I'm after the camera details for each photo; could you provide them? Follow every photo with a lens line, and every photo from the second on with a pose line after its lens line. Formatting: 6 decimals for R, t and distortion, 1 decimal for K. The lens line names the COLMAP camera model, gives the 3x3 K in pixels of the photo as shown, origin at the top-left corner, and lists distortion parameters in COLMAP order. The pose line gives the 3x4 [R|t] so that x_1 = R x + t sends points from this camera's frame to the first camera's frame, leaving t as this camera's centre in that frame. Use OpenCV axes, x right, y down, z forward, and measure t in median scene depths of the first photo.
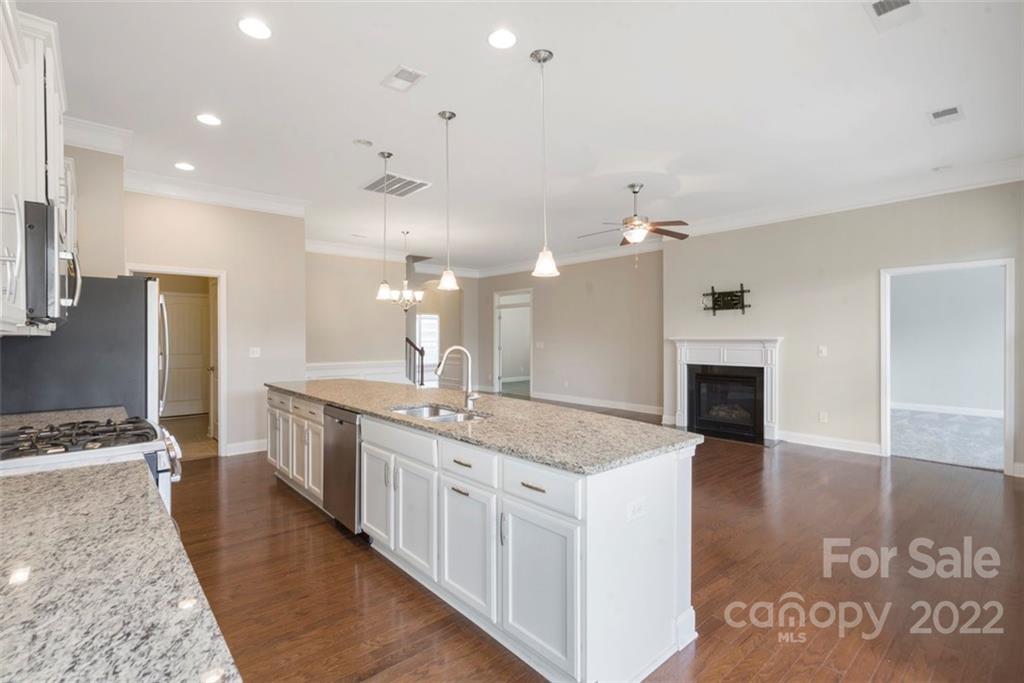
lens RADIAL K [[473.6, 0, 506.4], [0, 473.6, 339.2], [0, 0, 1]] dist [0.003408, 0.000424]
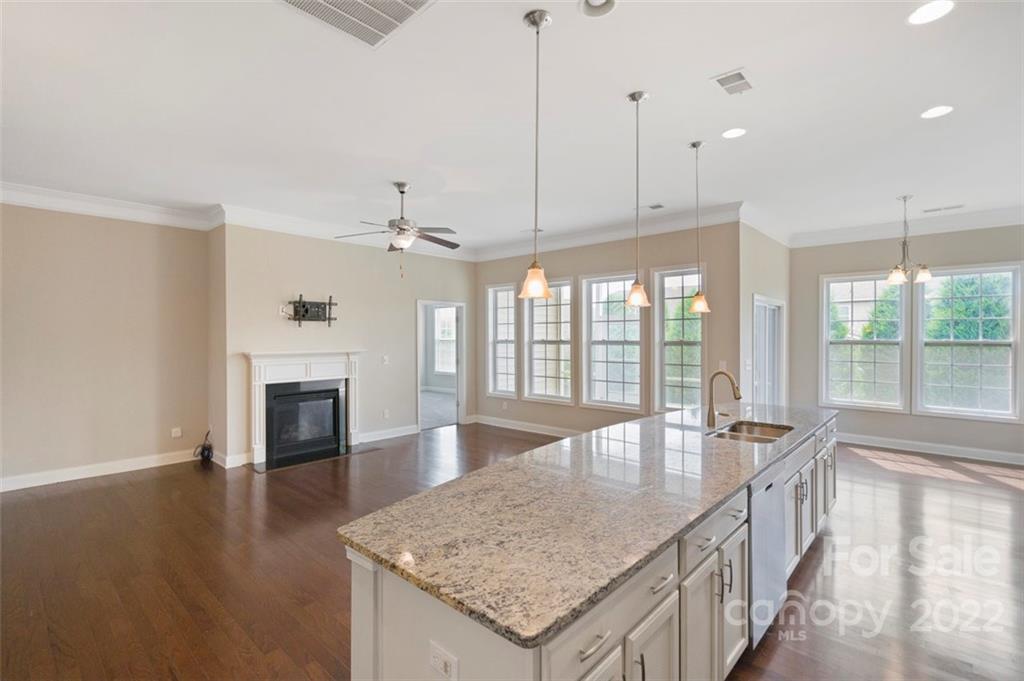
lens RADIAL K [[473.6, 0, 506.4], [0, 473.6, 338.2], [0, 0, 1]] dist [0.003408, 0.000424]
pose [[-0.106945, -0.000801, 0.994265, -0.549989], [0.004900, 0.999987, 0.001332, -0.030067], [-0.994253, 0.005014, -0.106940, 0.778455]]
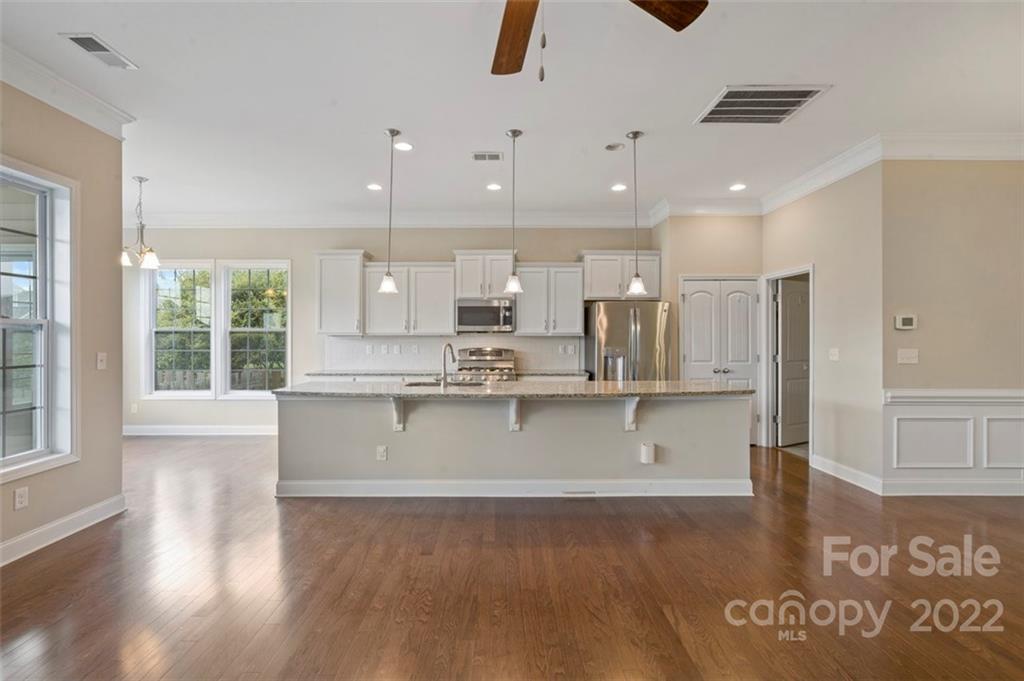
lens RADIAL K [[473.6, 0, 506.4], [0, 473.6, 338.2], [0, 0, 1]] dist [0.003408, 0.000424]
pose [[-0.648775, 0.004179, -0.760968, 0.424269], [-0.002418, 0.999969, 0.007553, -0.004662], [0.760976, 0.006740, -0.648745, 1.003211]]
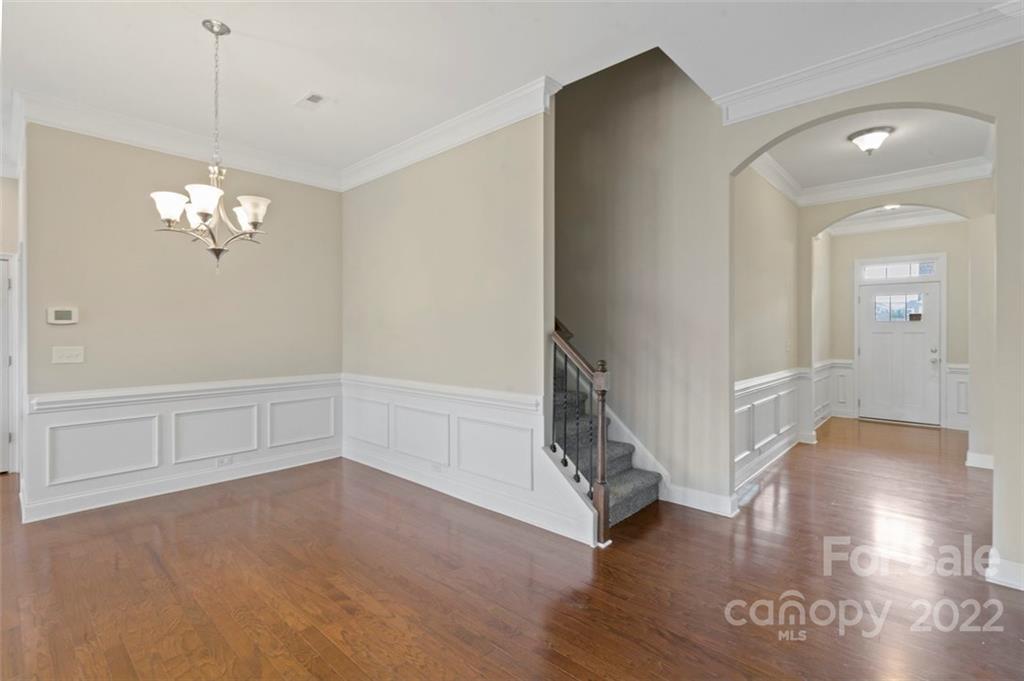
lens RADIAL K [[471.7, 0, 502.9], [0, 471.7, 330.6], [0, 0, 1]] dist [0.000461, 0.000016]
pose [[0.107446, -0.001247, -0.994210, 0.188753], [-0.000347, 0.999999, -0.001292, -0.004611], [0.994211, 0.000484, 0.107445, 1.462191]]
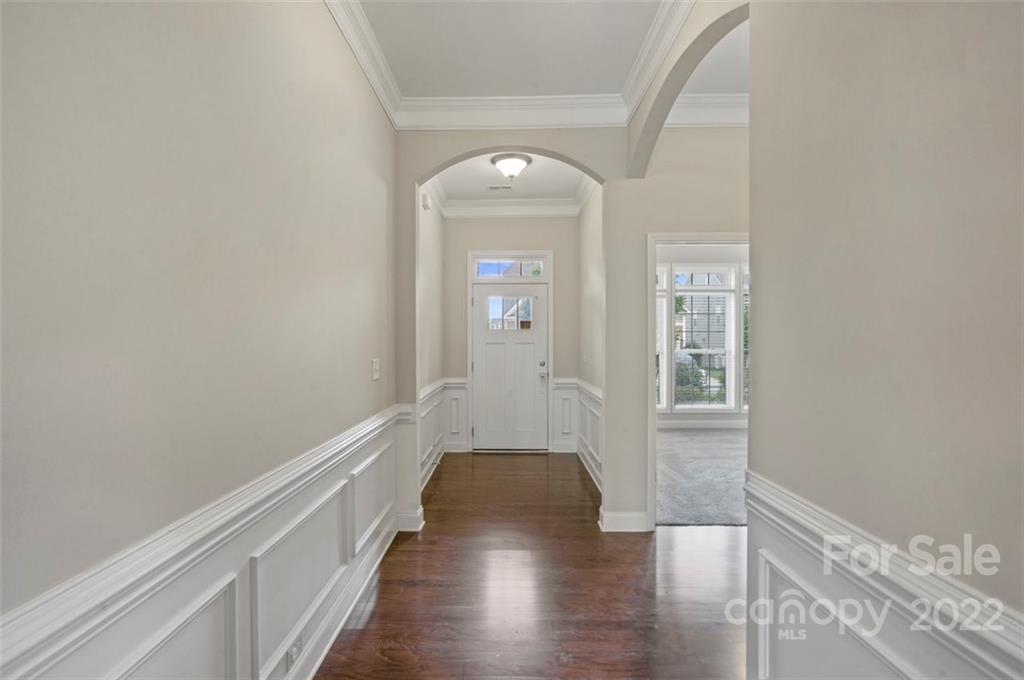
lens RADIAL K [[471.7, 0, 502.9], [0, 471.7, 330.1], [0, 0, 1]] dist [0.000461, 0.000016]
pose [[0.744762, -0.018955, -0.667061, -0.220871], [0.004062, 0.999707, -0.023871, -0.004753], [0.667318, 0.015069, 0.744621, 1.818933]]
